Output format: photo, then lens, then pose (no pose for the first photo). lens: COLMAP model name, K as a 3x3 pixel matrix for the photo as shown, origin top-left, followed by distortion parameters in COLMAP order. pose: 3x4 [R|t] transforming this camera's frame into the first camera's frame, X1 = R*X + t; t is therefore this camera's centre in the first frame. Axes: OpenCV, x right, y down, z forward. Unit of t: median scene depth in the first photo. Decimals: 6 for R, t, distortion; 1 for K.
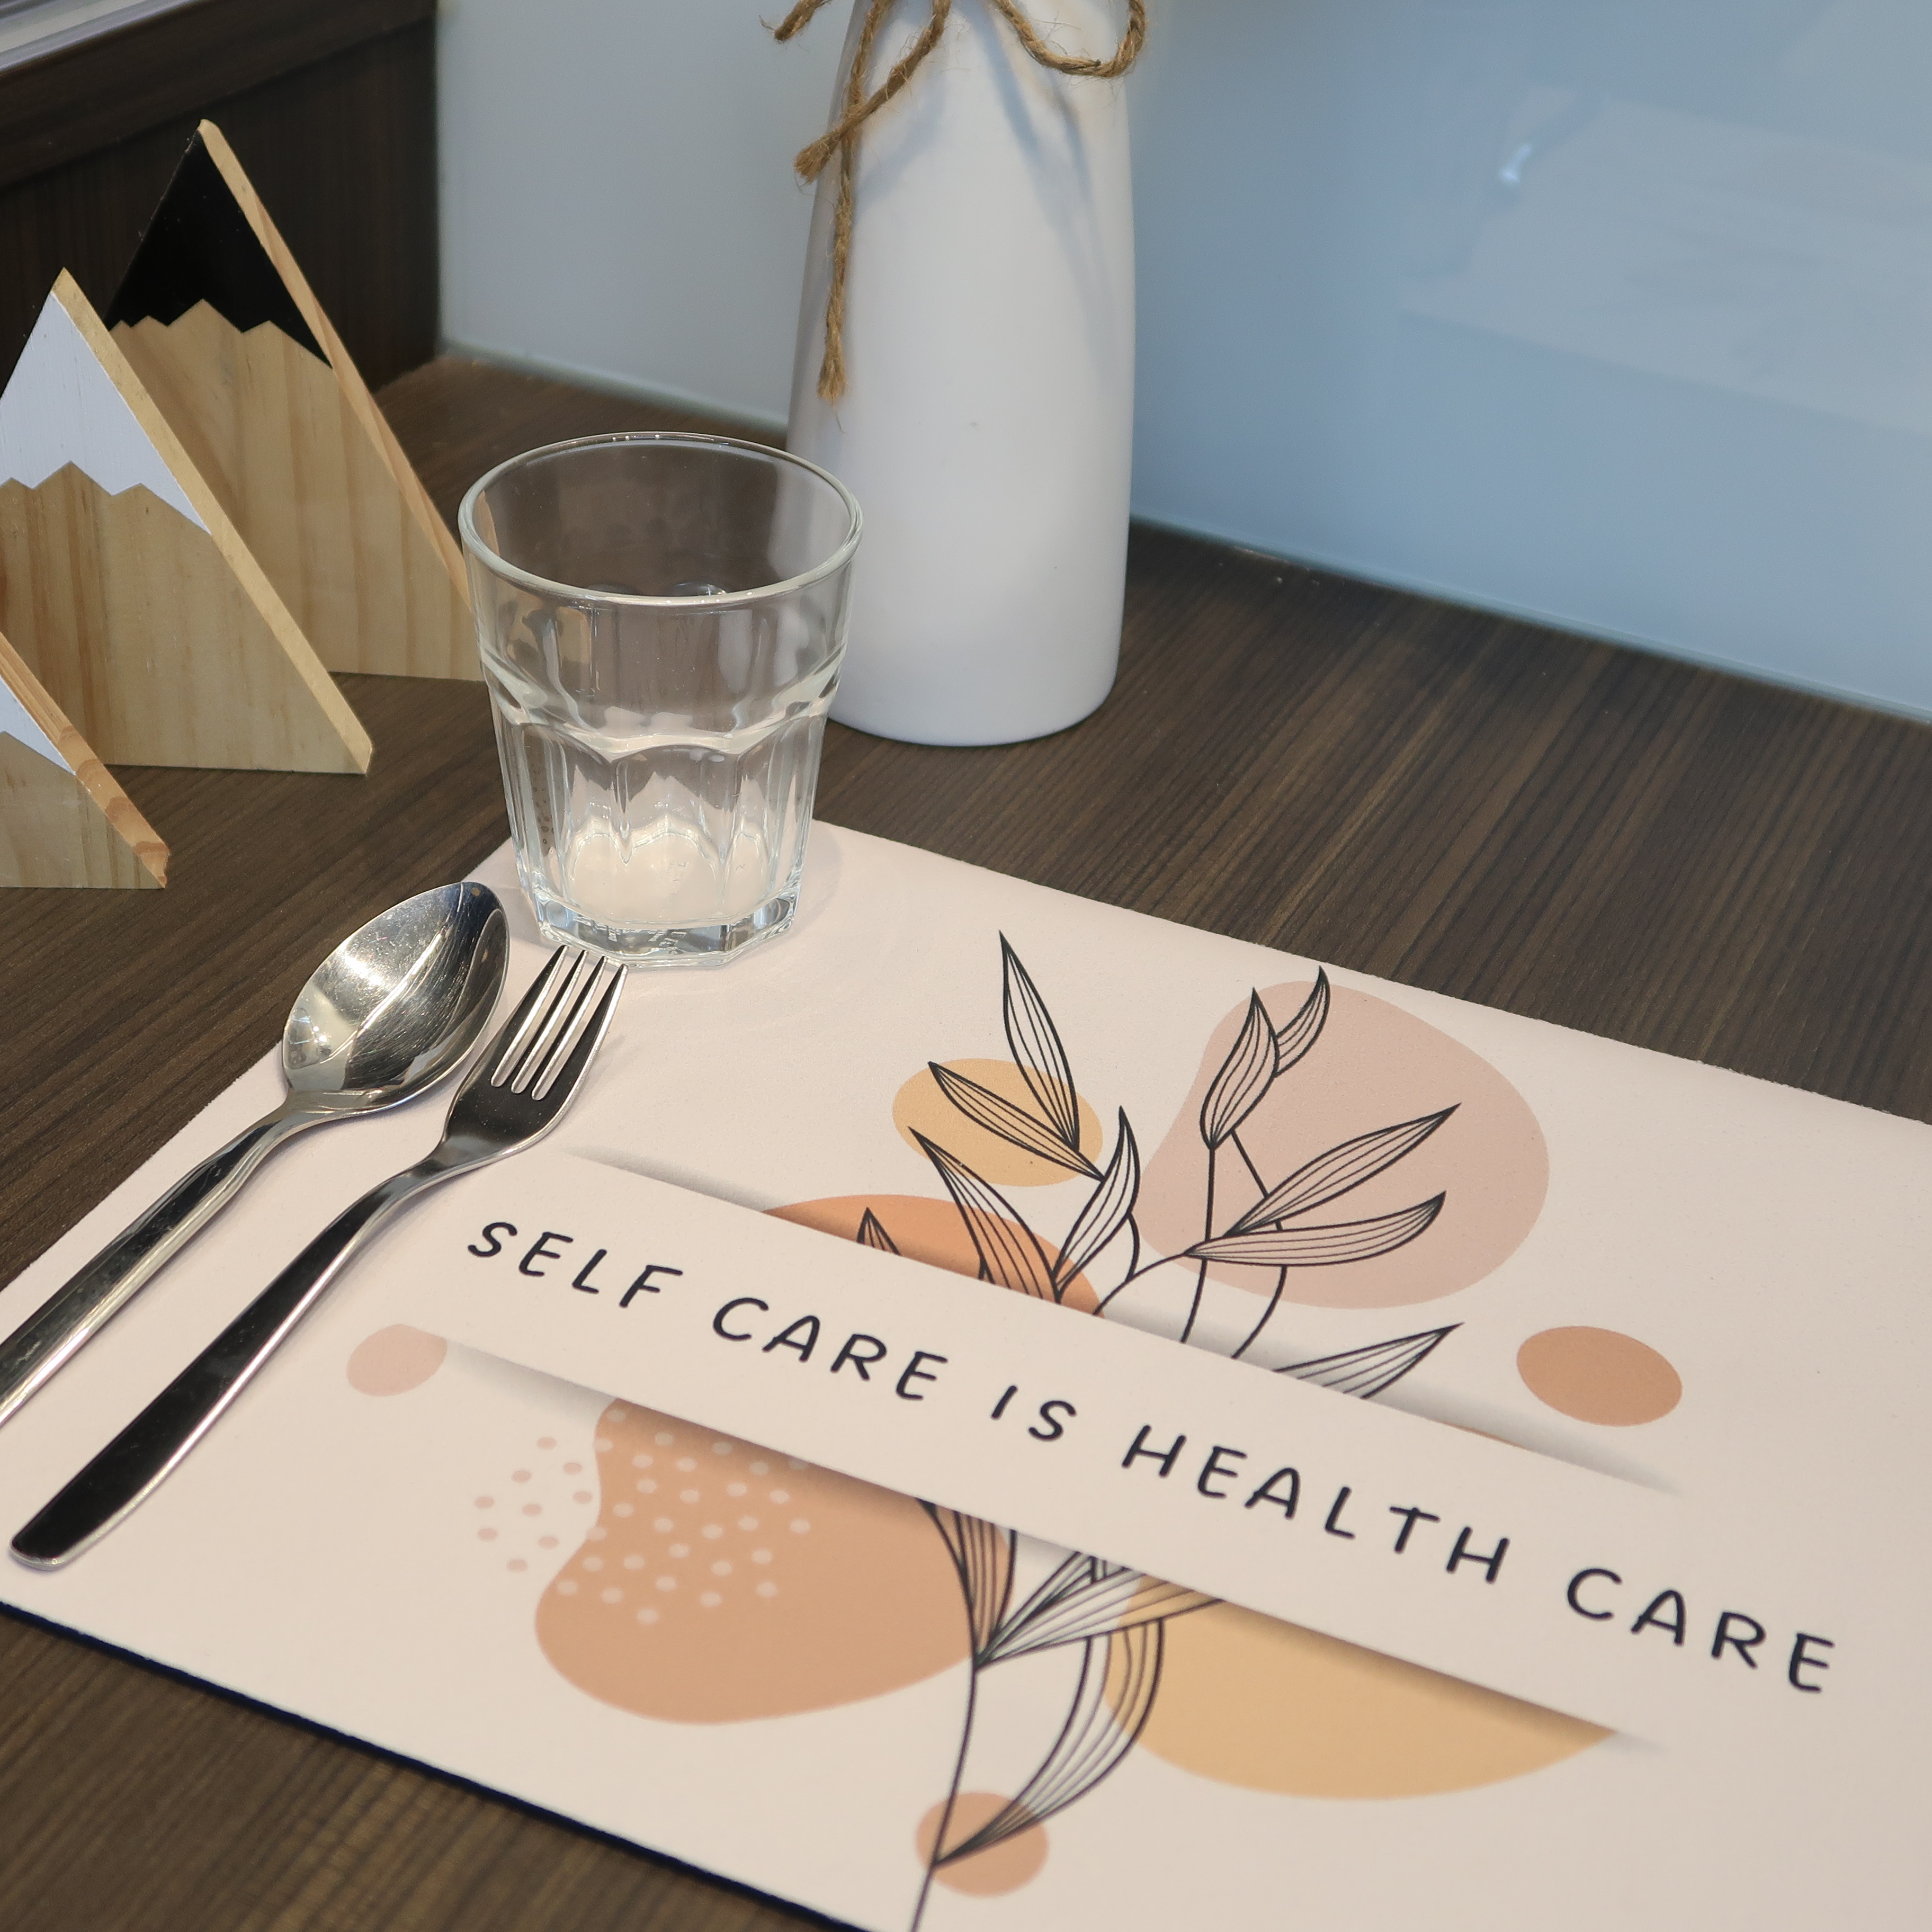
lens RADIAL K [[3177.3, 0, 966.0], [0, 3177.3, 966.0], [0, 0, 1]] dist [0.022770, -0.050567]
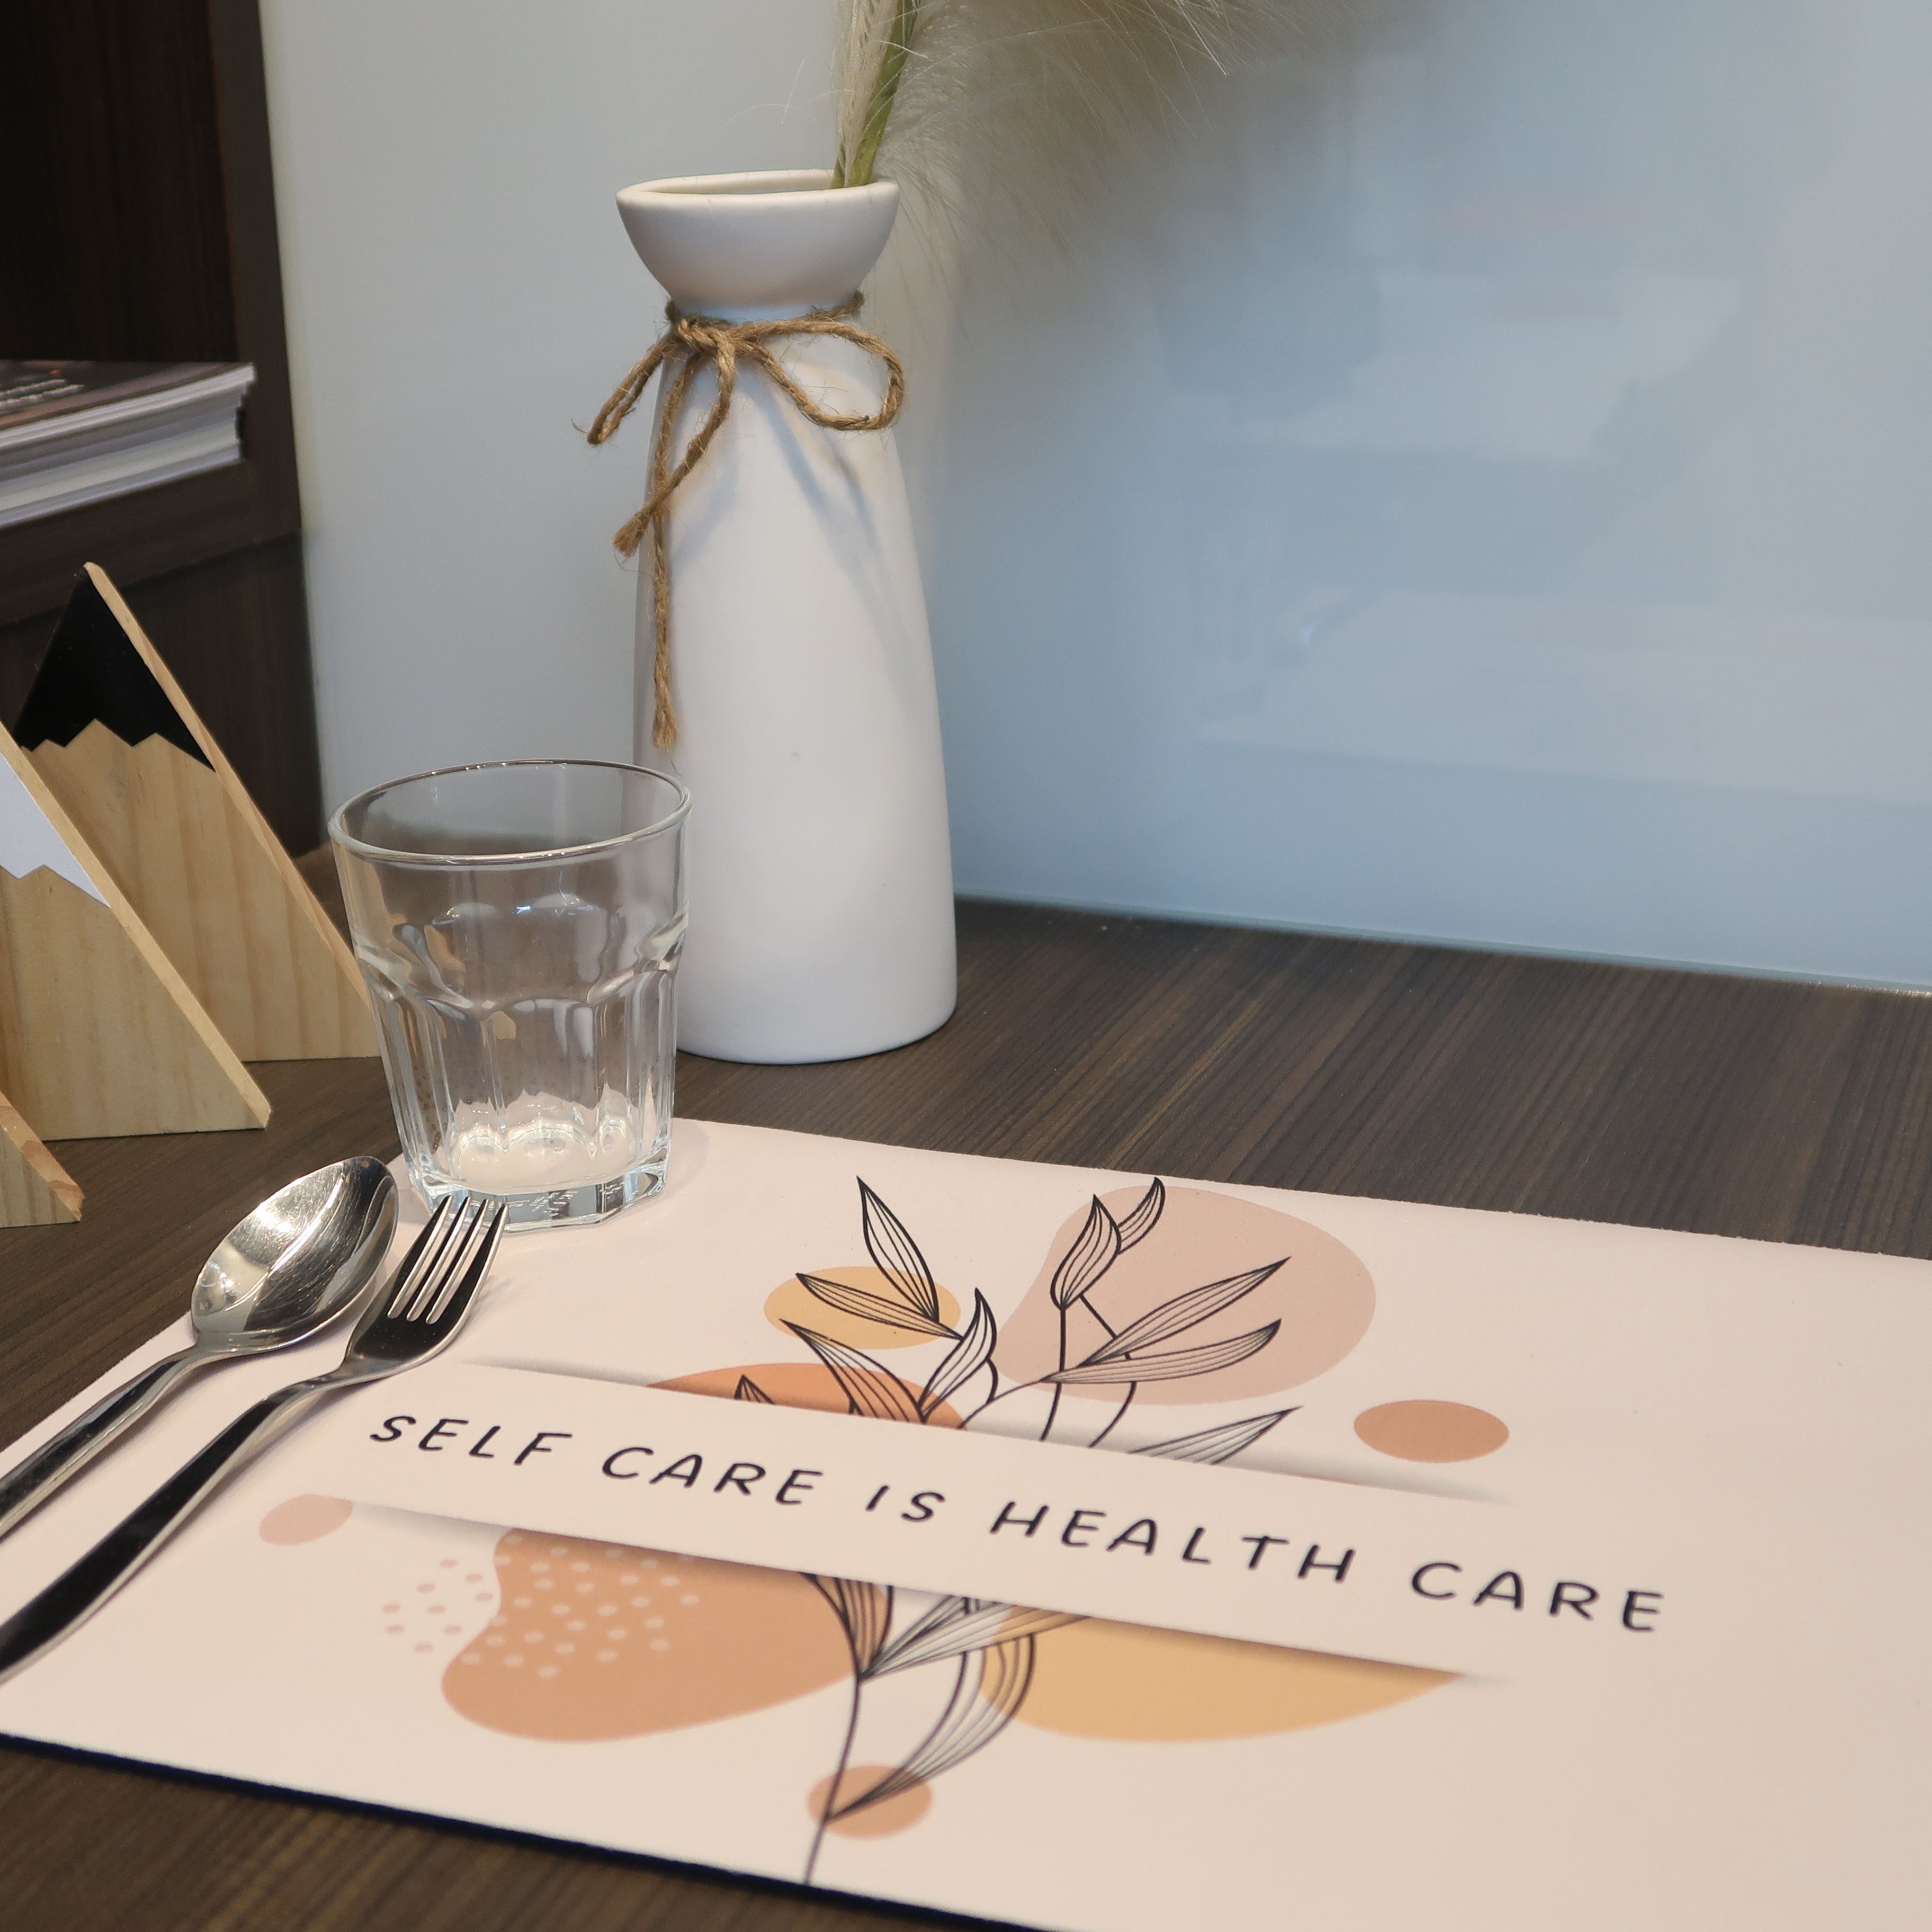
lens RADIAL K [[3177.3, 0, 966.0], [0, 3177.3, 966.0], [0, 0, 1]] dist [0.022770, -0.050567]
pose [[0.994398, -0.101810, 0.028410, 0.024332], [0.105654, 0.965325, -0.238716, 0.184102], [-0.003121, 0.240380, 0.970674, -0.065475]]
